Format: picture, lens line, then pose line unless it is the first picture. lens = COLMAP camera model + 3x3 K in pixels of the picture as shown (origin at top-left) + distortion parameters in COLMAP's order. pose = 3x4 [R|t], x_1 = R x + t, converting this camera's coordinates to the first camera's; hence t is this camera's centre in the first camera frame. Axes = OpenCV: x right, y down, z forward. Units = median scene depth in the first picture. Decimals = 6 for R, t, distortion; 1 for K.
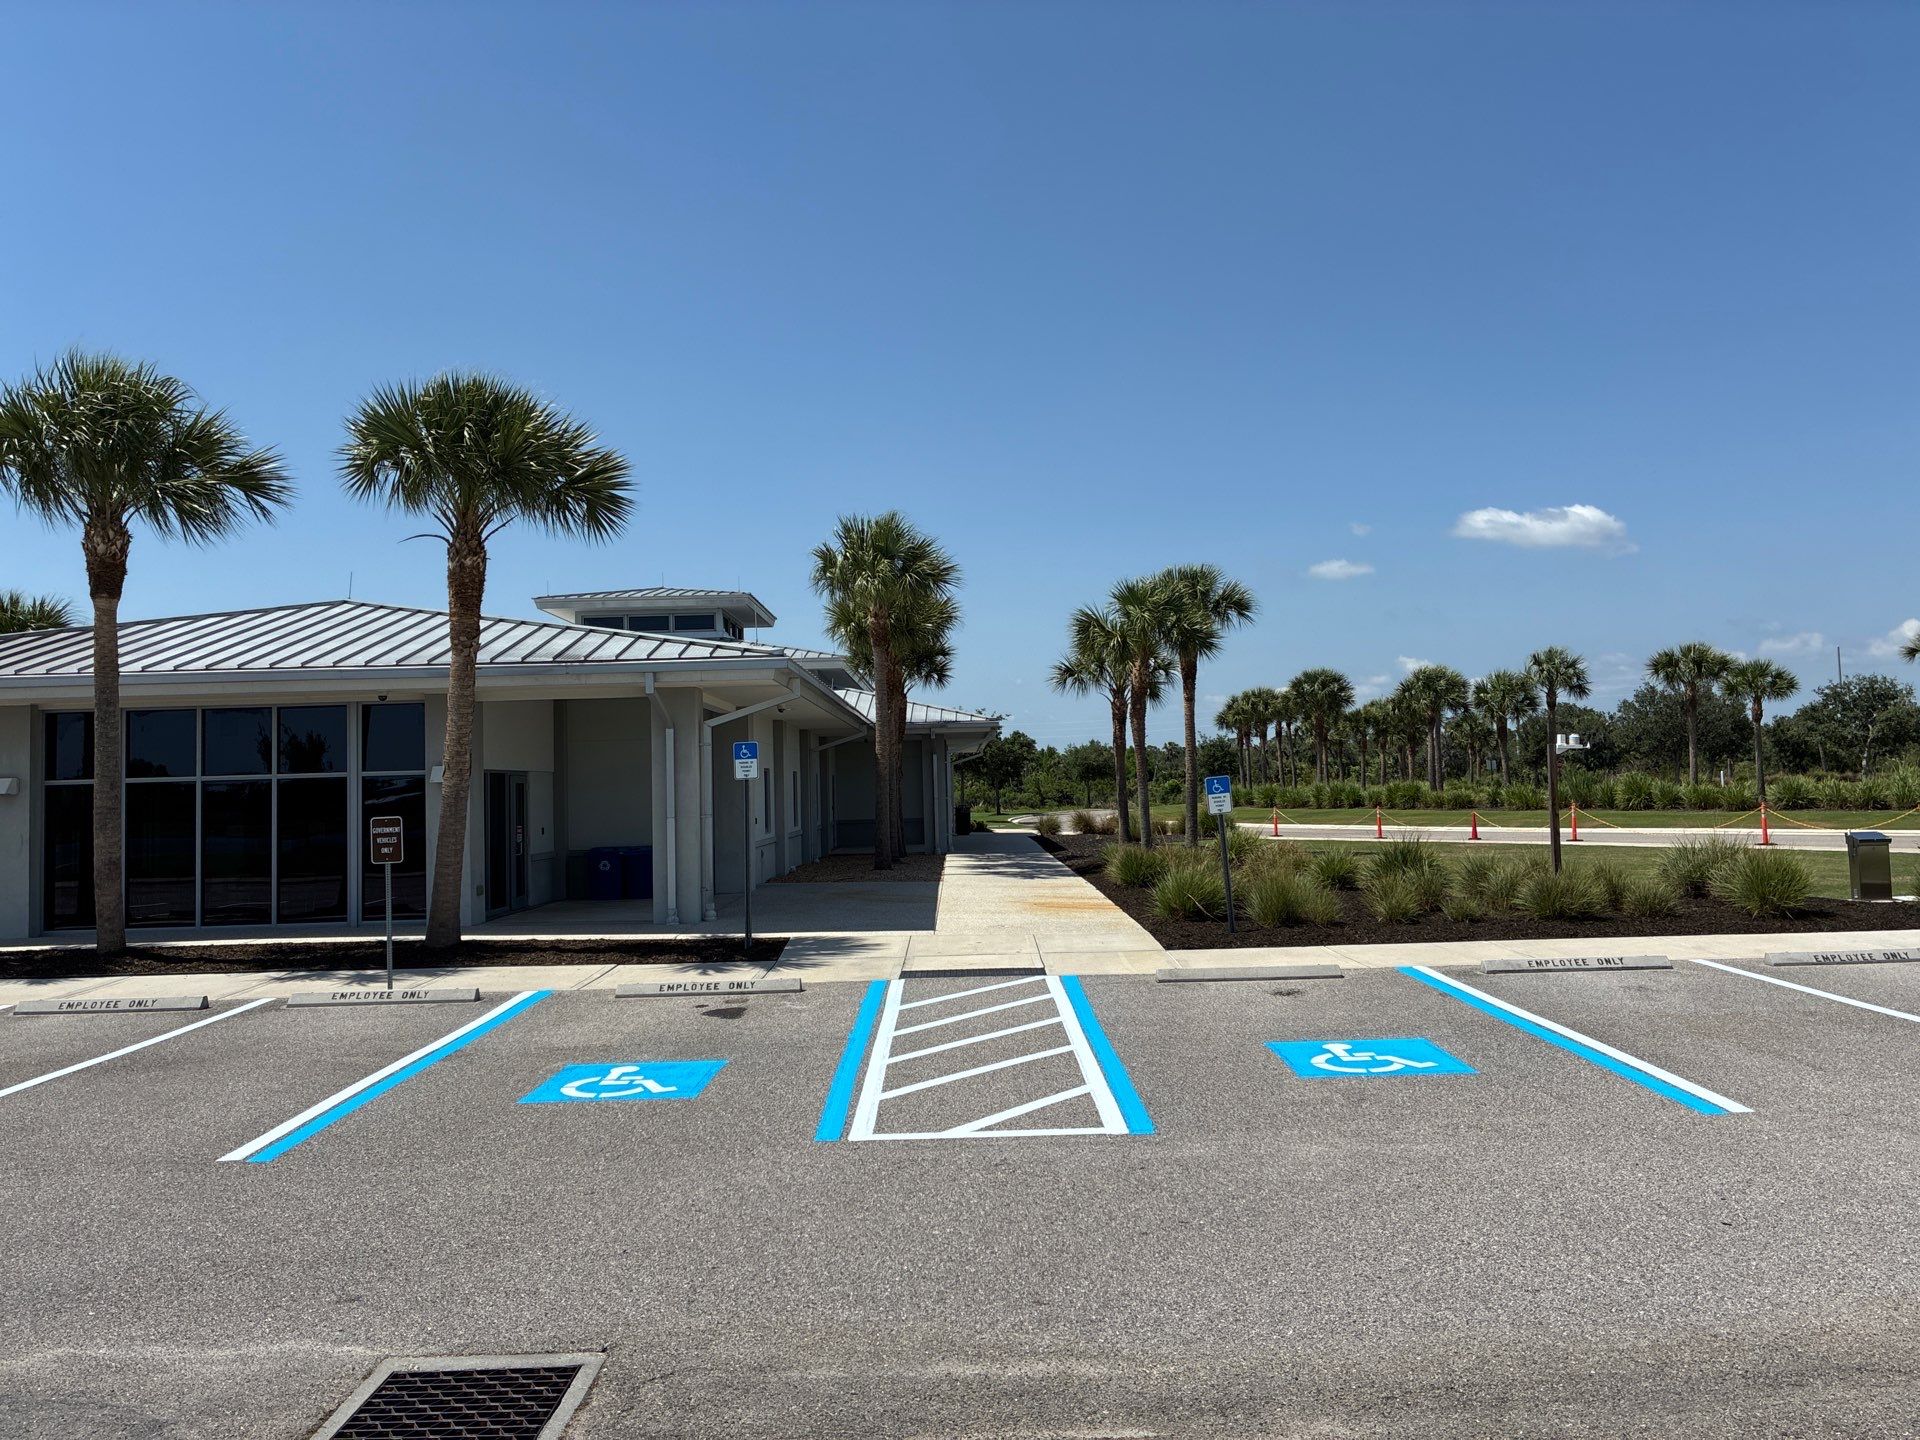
lens RADIAL K [[1440.9, 0, 956.9], [0, 1440.9, 698.9], [0, 0, 1]] dist [0.020719, 0.000249]
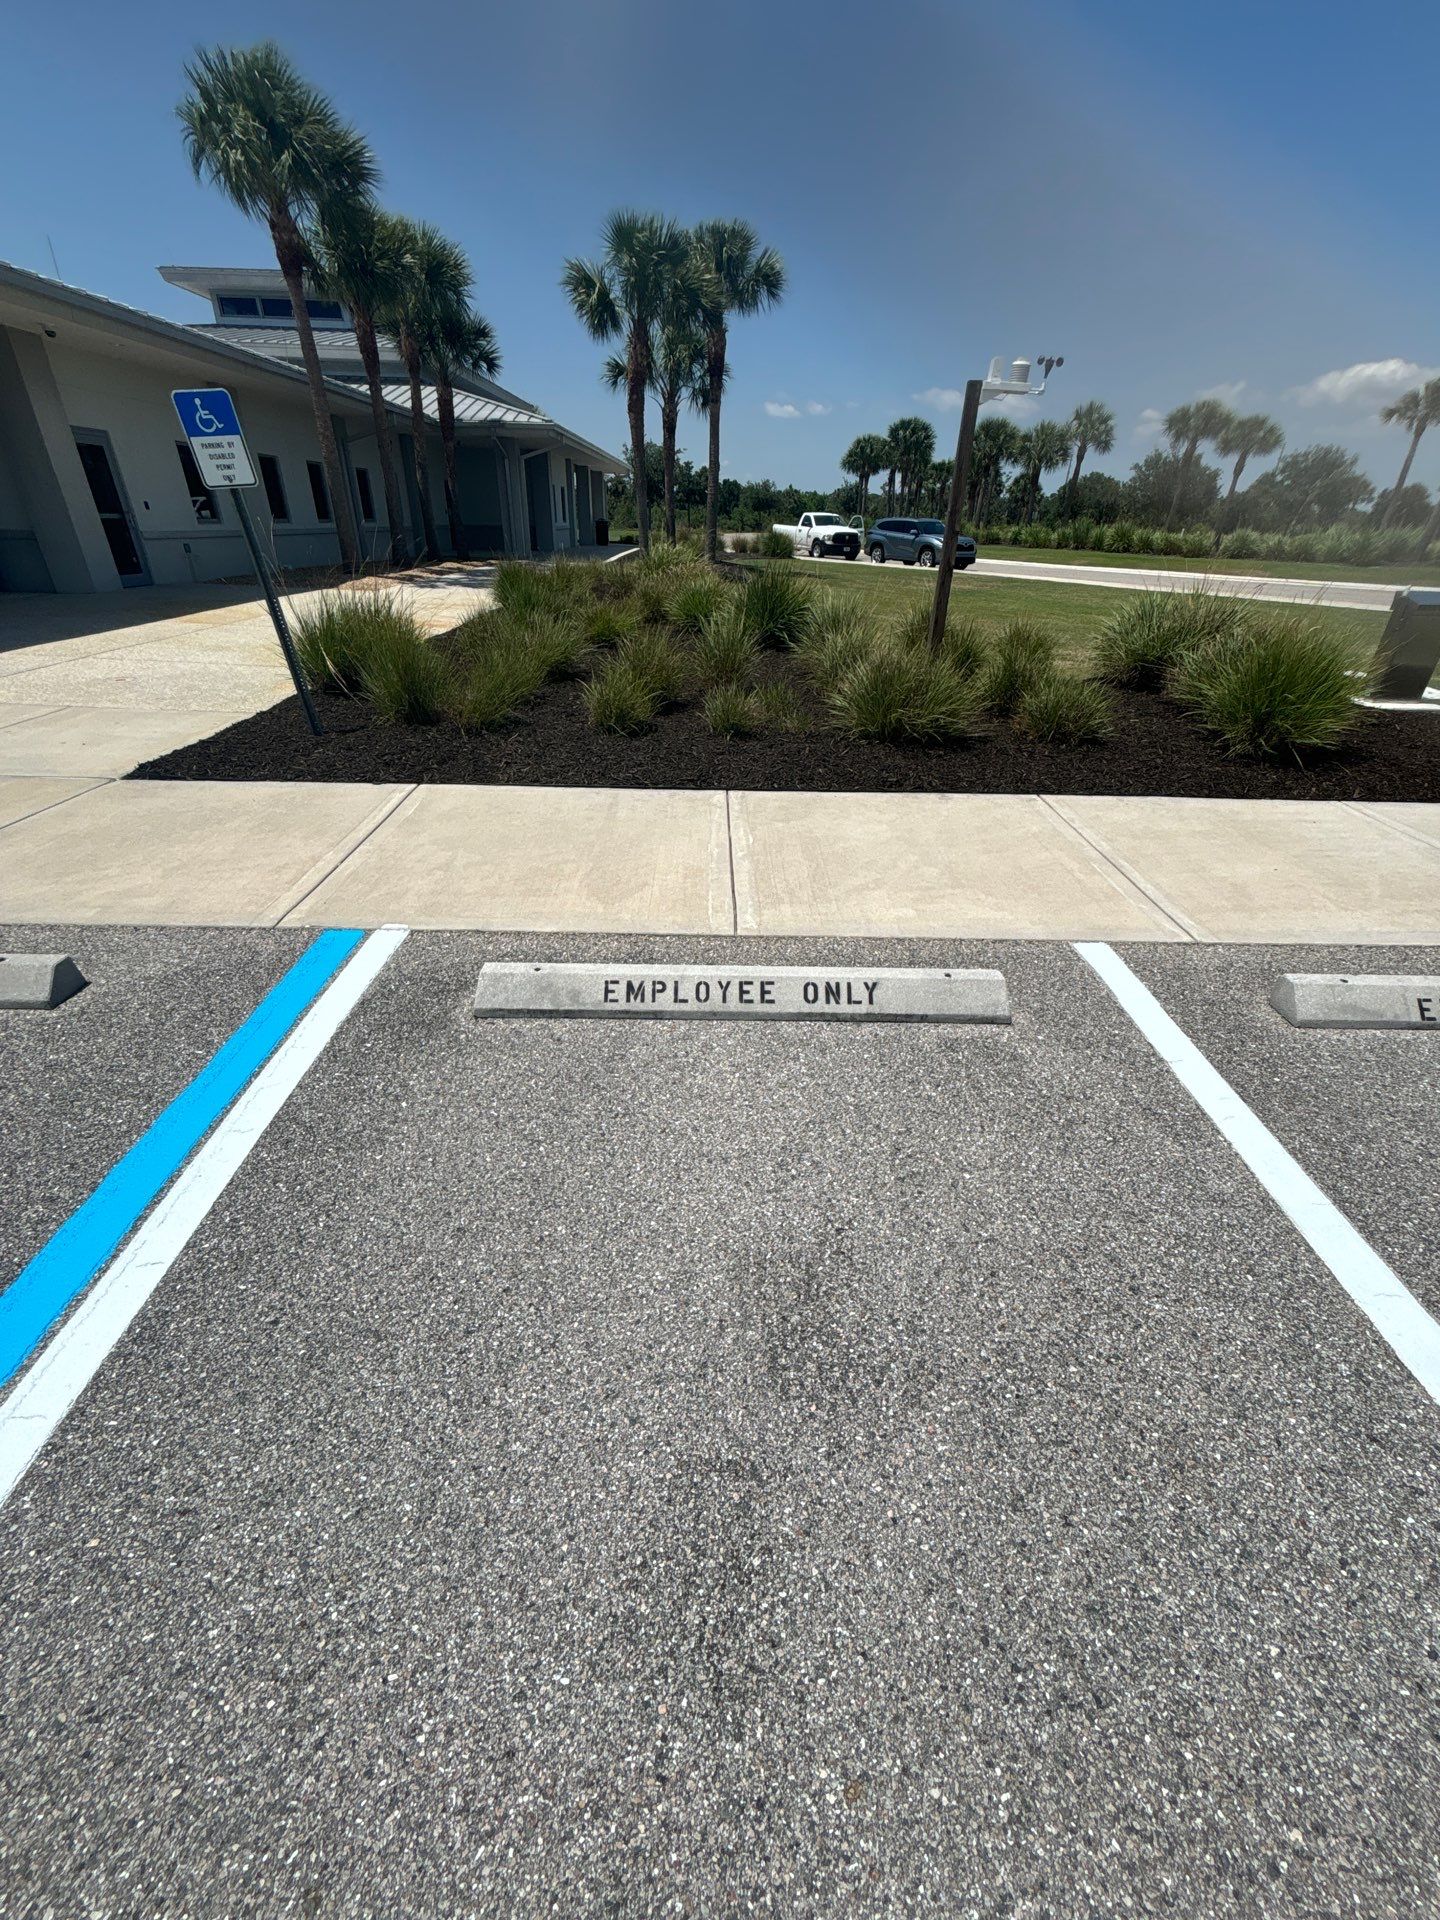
lens RADIAL K [[790.0, 0, 720.0], [0, 790.0, 960.0], [0, 0, 1]] dist [-0.011154, 0.008108]
pose [[0.998649, 0.038672, 0.034704, 0.307865], [-0.051319, 0.838676, 0.542207, 0.055336], [-0.008138, -0.543256, 0.839528, 0.627691]]
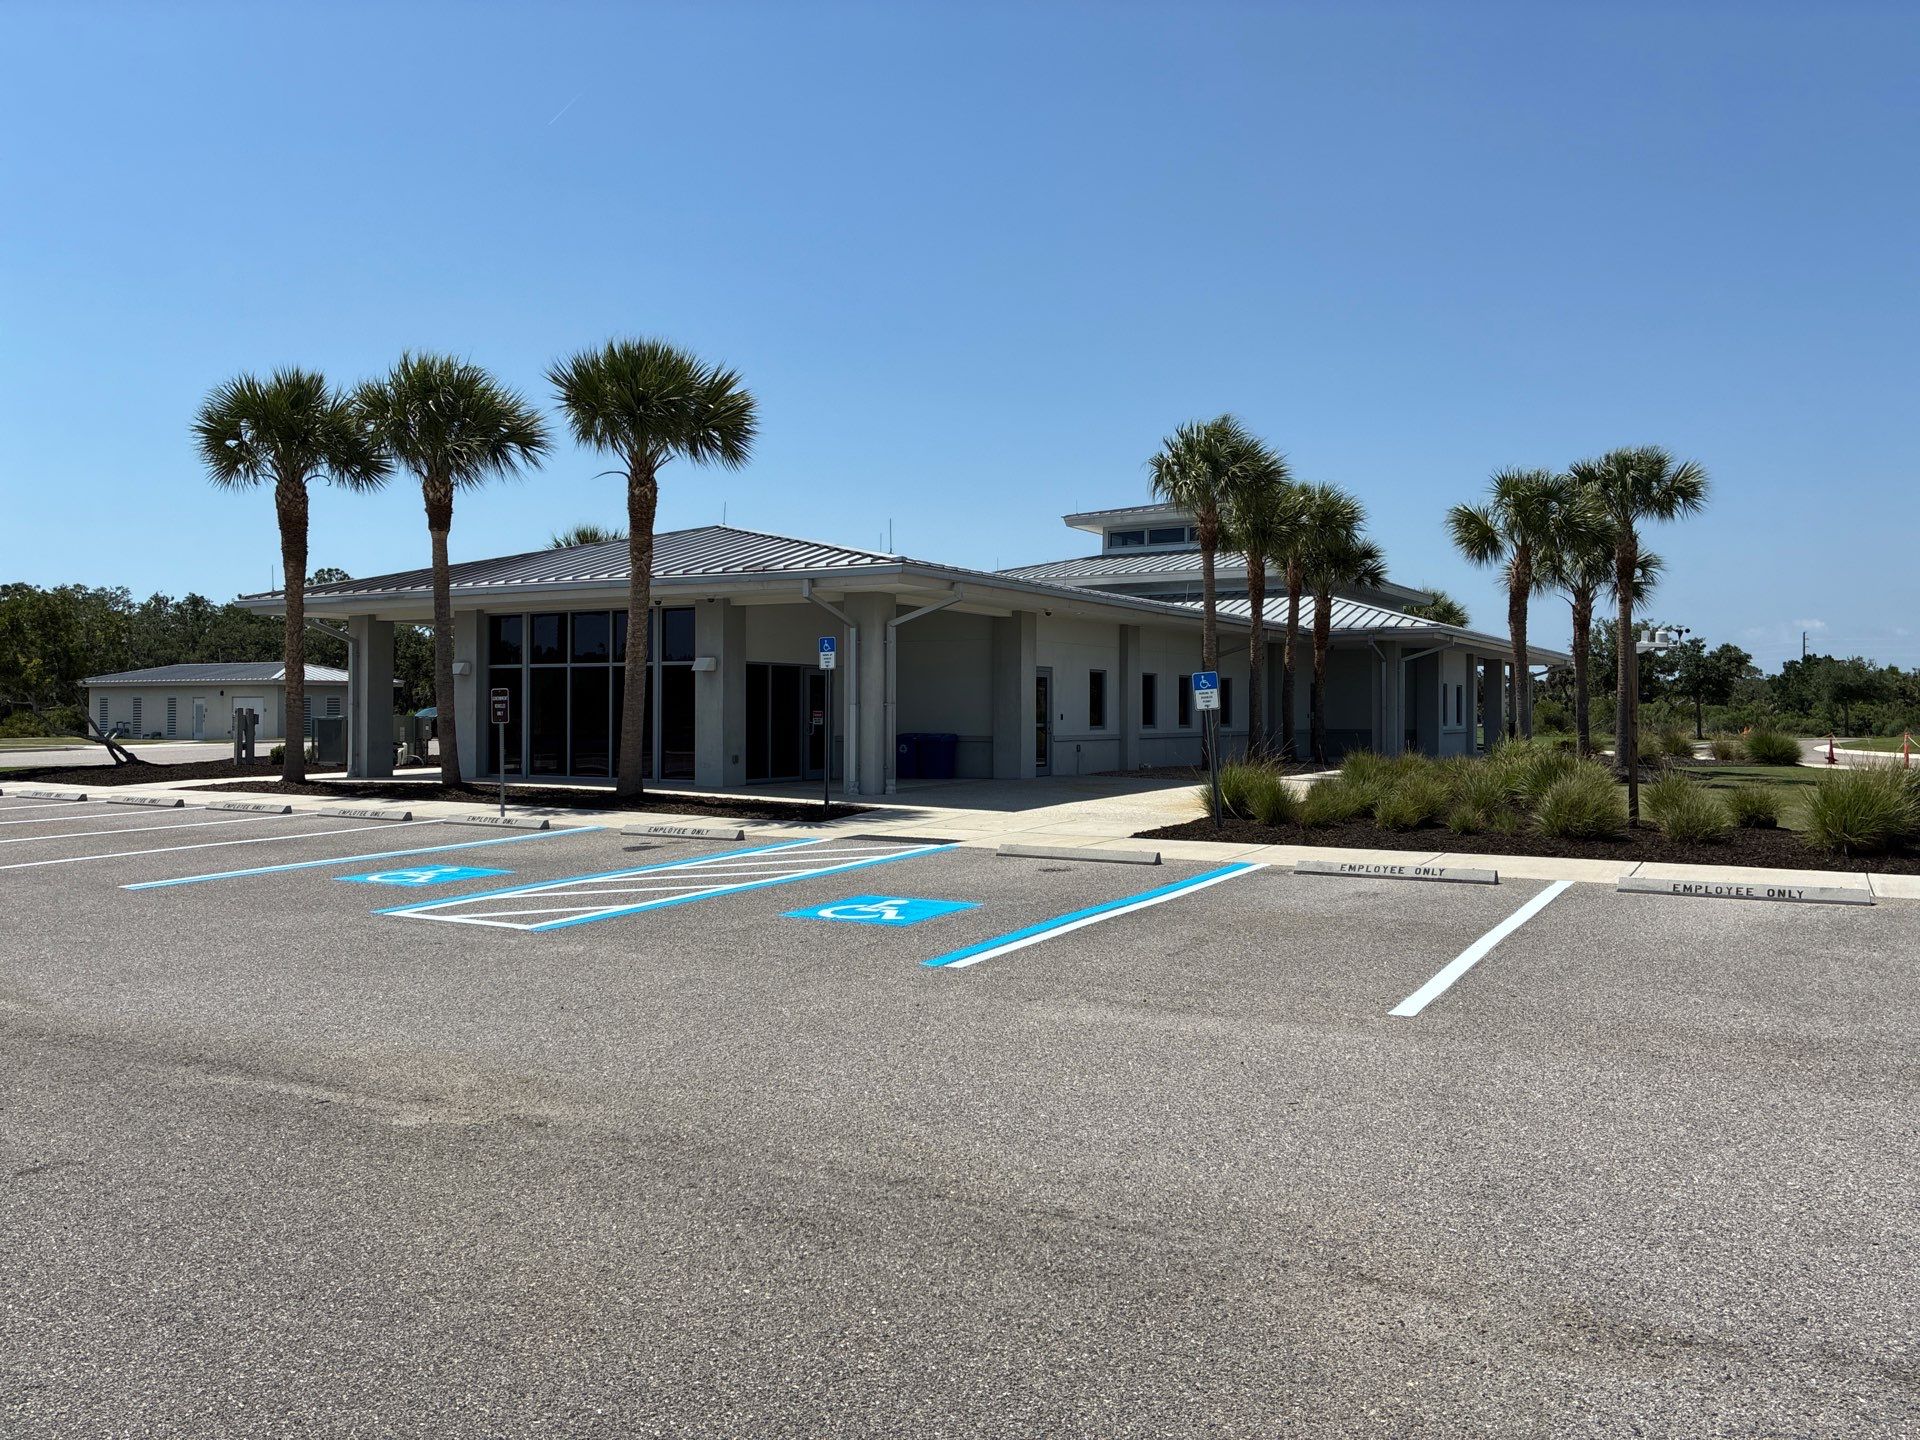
lens RADIAL K [[1432.2, 0, 960.0], [0, 1432.2, 720.0], [0, 0, 1]] dist [0.016831, -0.000872]
pose [[0.866861, 0.031808, -0.497535, 0.476881], [0.005289, 0.997320, 0.072975, 0.012129], [0.498522, -0.065890, 0.864369, 0.048929]]
